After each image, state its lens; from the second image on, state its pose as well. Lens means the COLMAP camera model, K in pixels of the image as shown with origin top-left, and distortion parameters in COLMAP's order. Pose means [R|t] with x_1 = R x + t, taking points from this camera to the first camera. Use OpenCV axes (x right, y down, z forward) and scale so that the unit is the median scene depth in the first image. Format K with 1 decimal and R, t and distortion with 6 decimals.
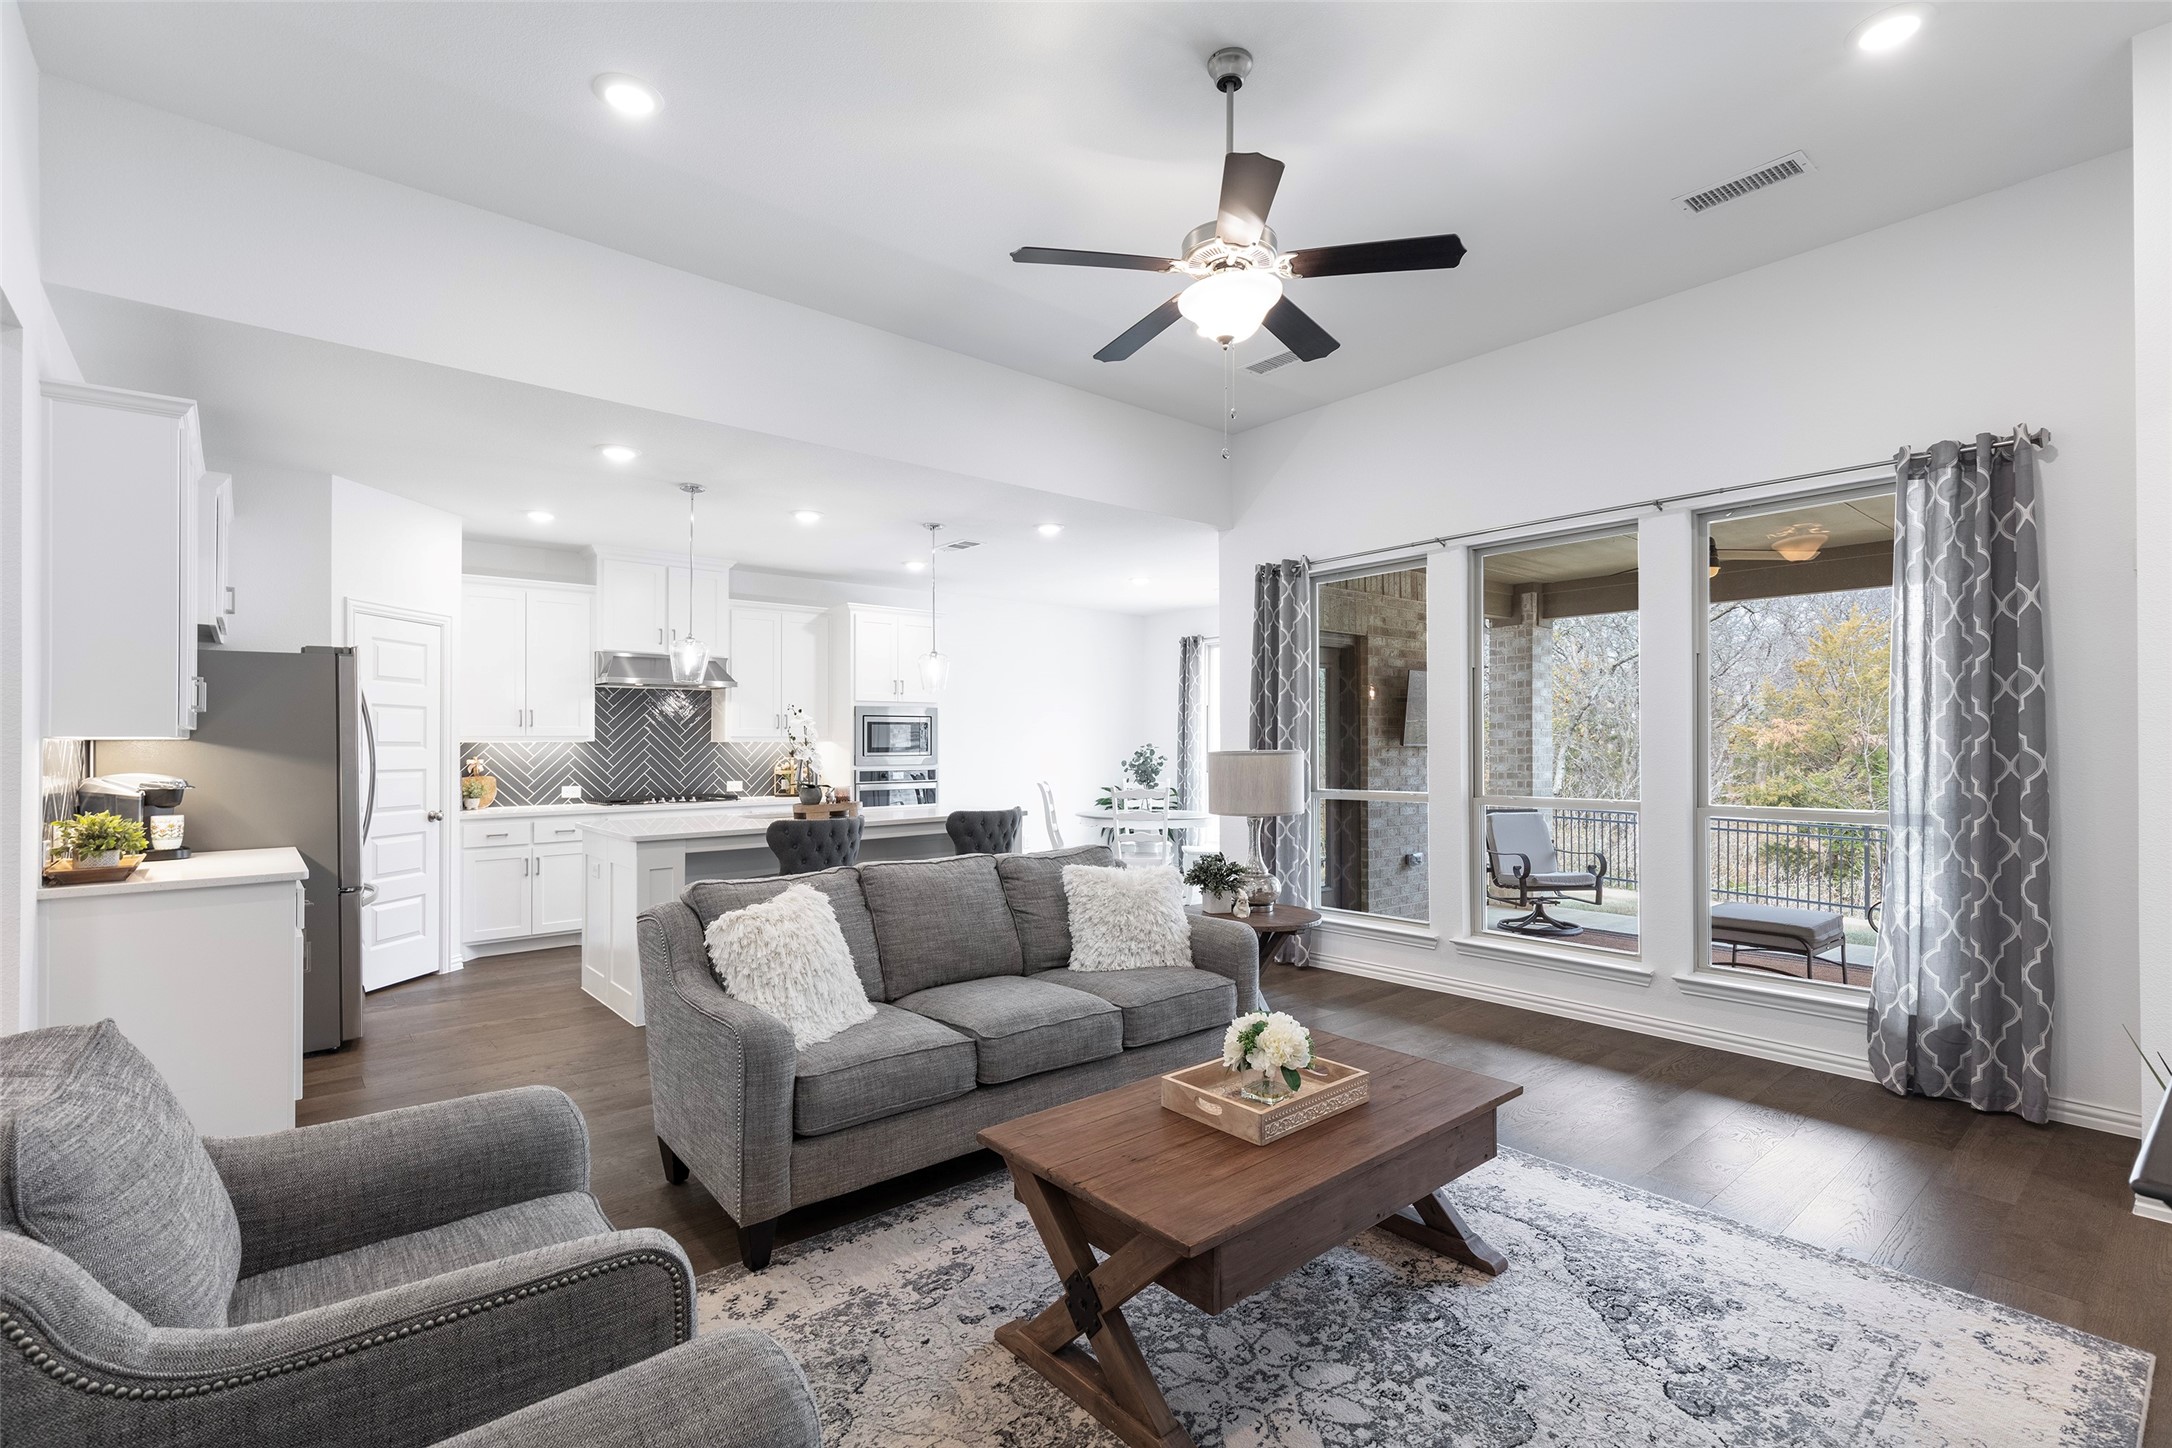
lens RADIAL K [[985.8, 0, 1093.6], [0, 985.8, 744.8], [0, 0, 1]] dist [0.024781, -0.014392]
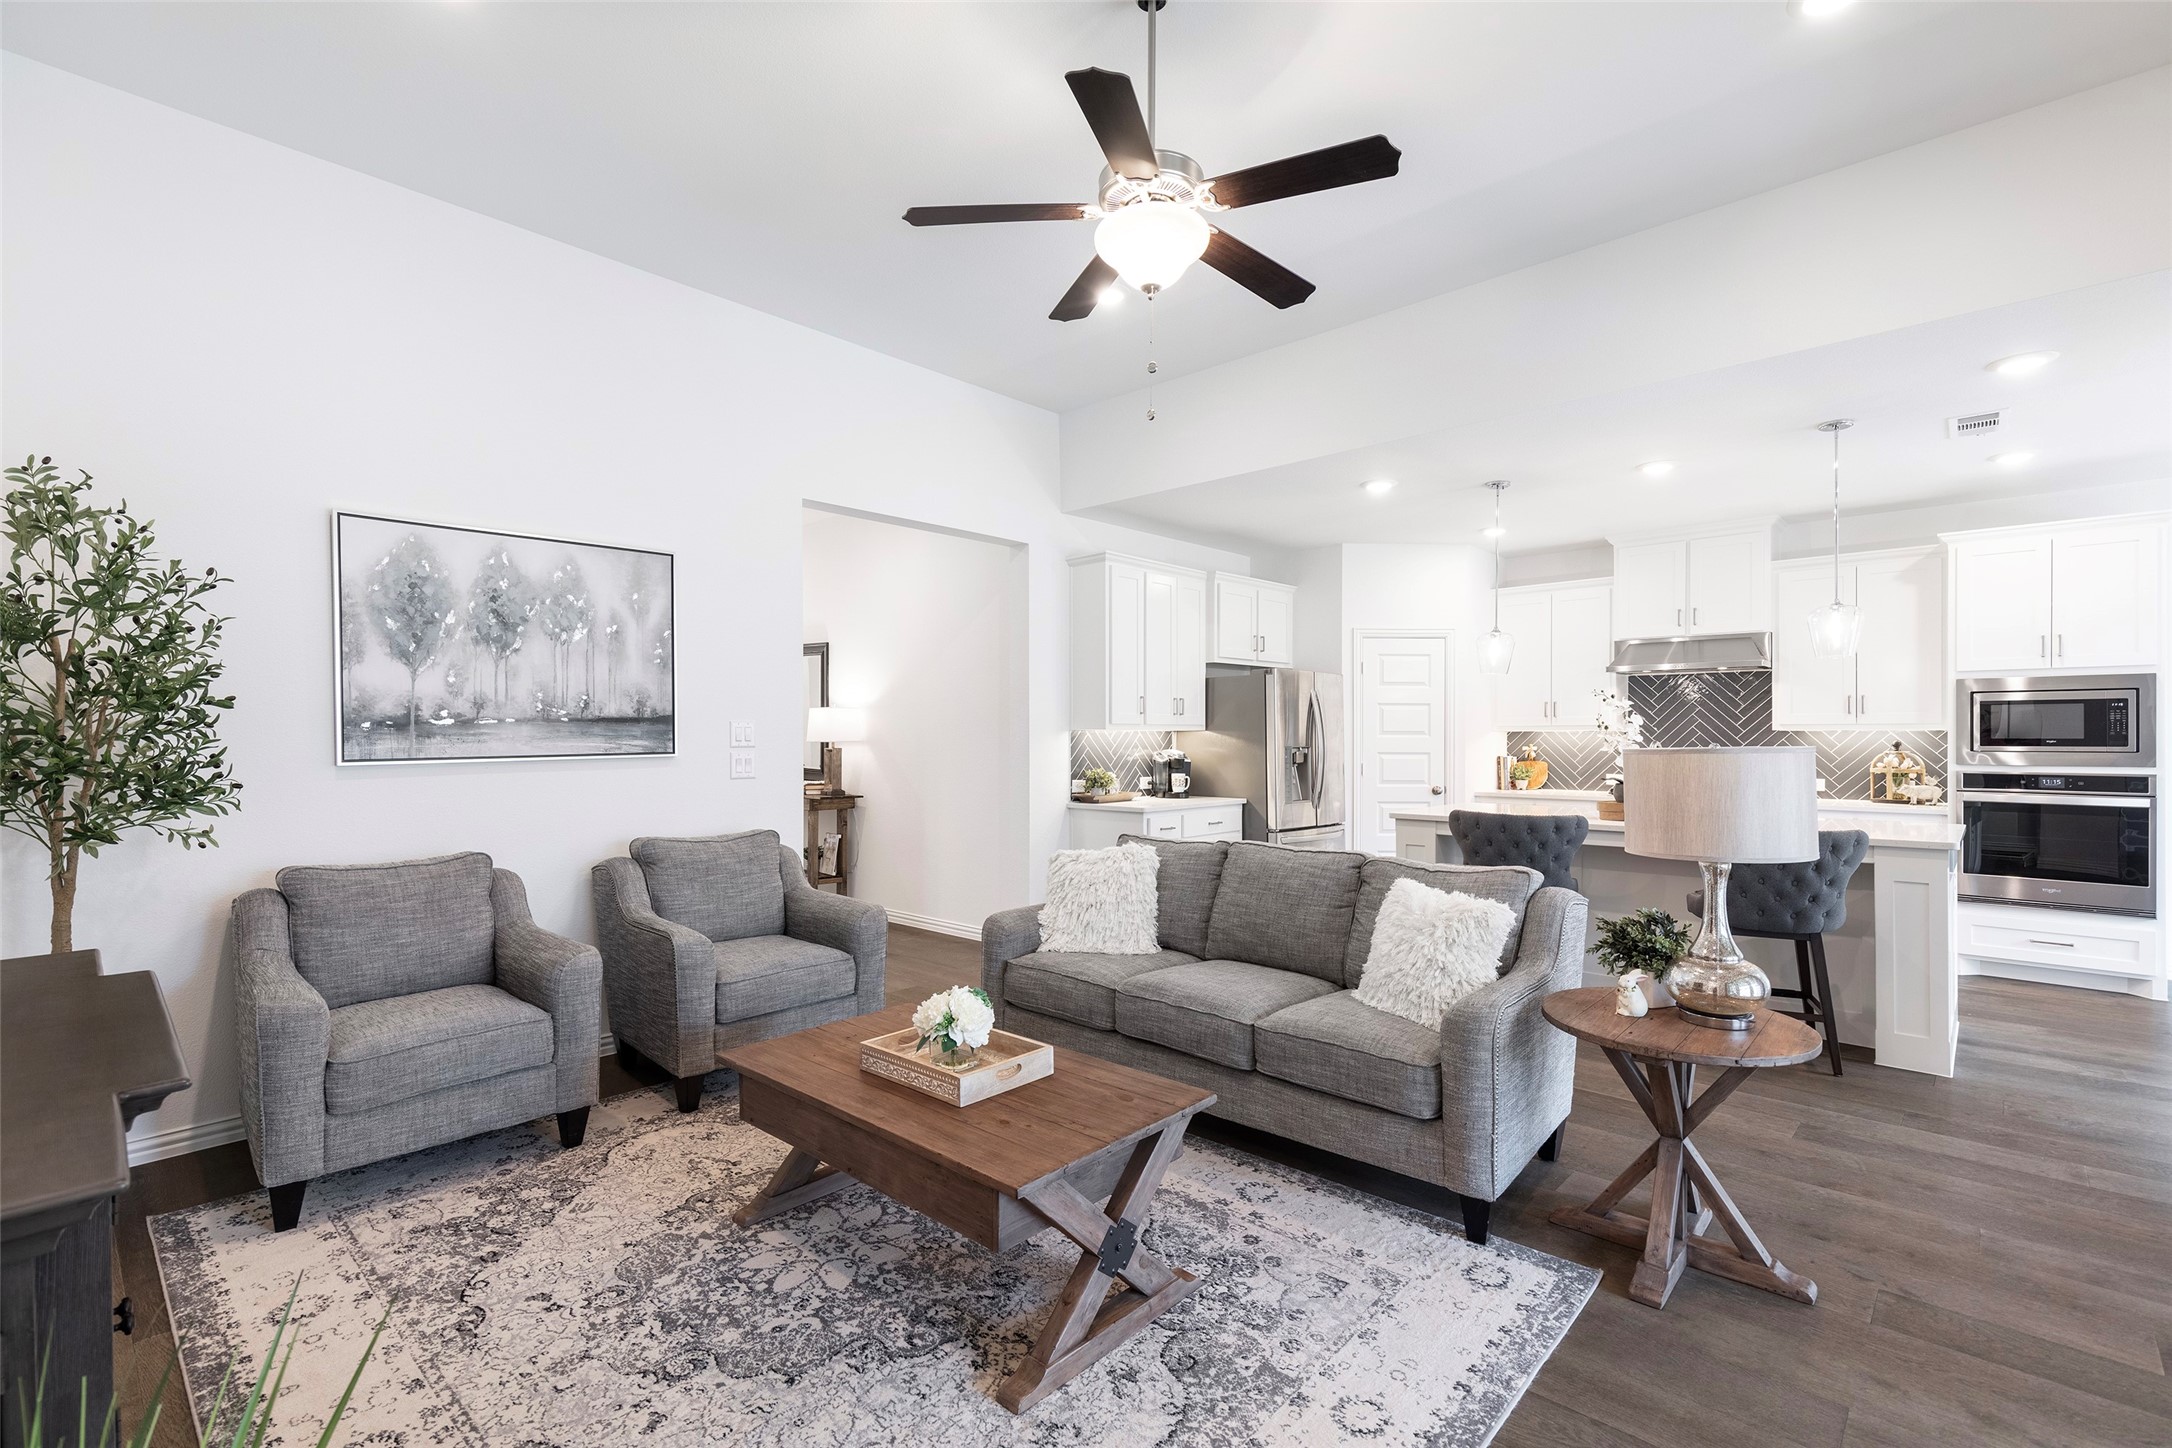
lens RADIAL K [[973.6, 0, 1106.6], [0, 973.6, 773.7], [0, 0, 1]] dist [0.000730, 0.000948]
pose [[0.127587, 0.043476, -0.990874, 0.622411], [-0.000361, 0.999041, 0.043788, -0.004137], [0.991827, -0.005229, 0.127480, 0.524139]]
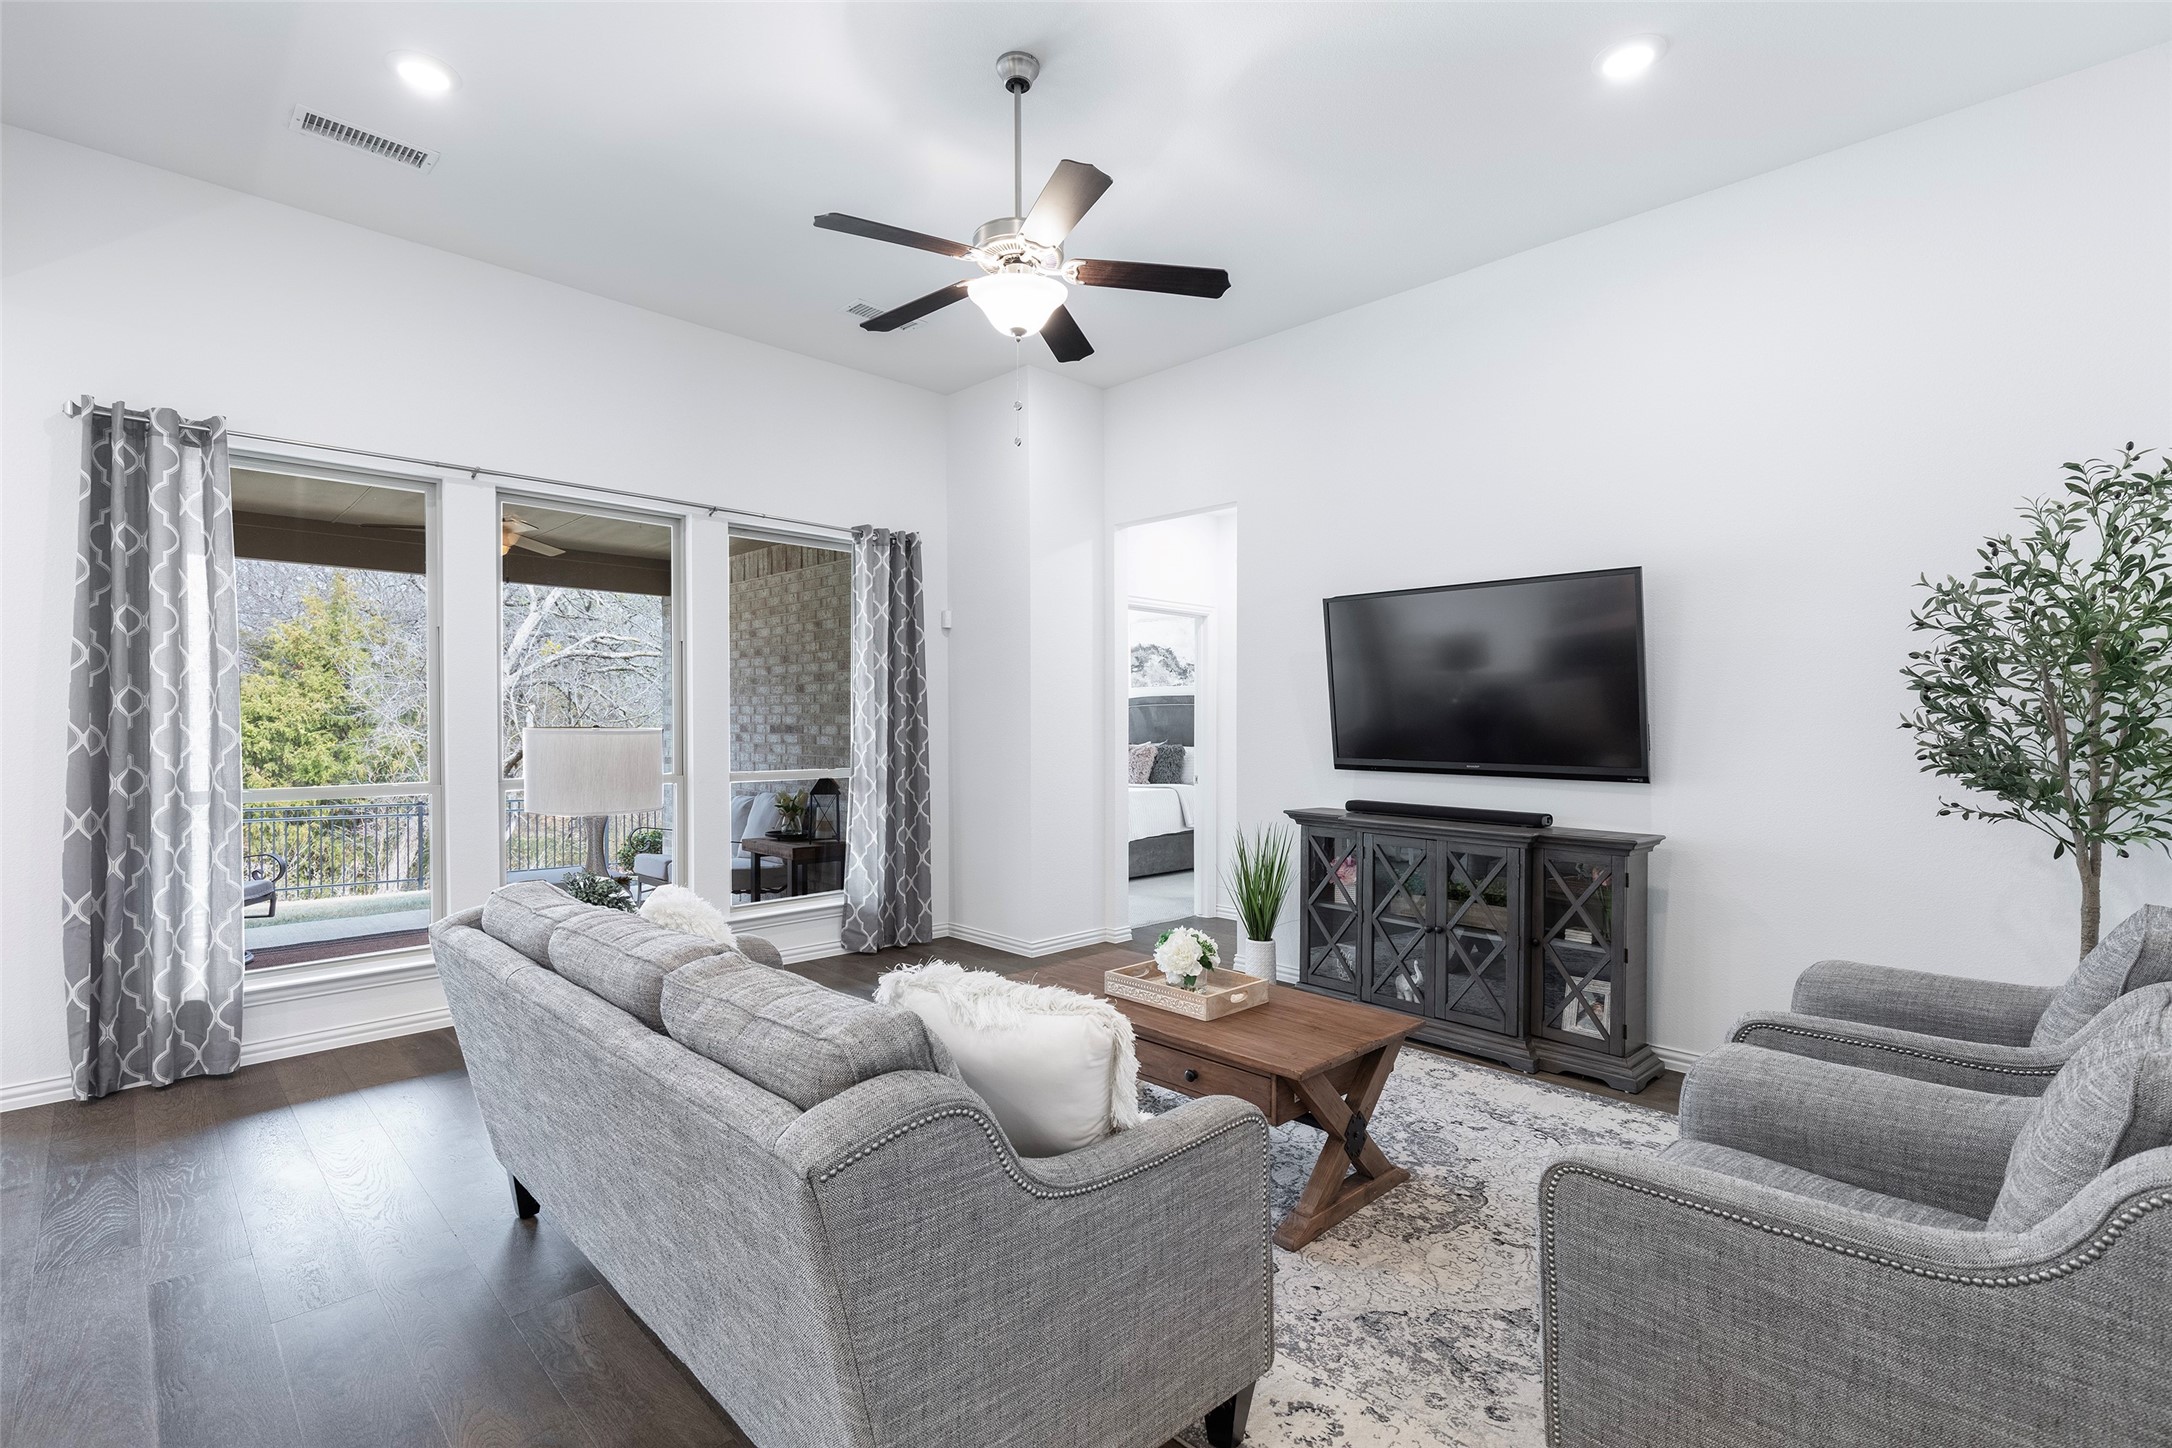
lens RADIAL K [[988.7, 0, 1073.6], [0, 988.7, 750.8], [0, 0, 1]] dist [0.009119, -0.001054]
pose [[-0.058959, -0.025006, 0.997947, -0.561610], [-0.000927, 0.999687, 0.024995, 0.003327], [-0.998260, 0.000549, -0.058963, 0.623229]]
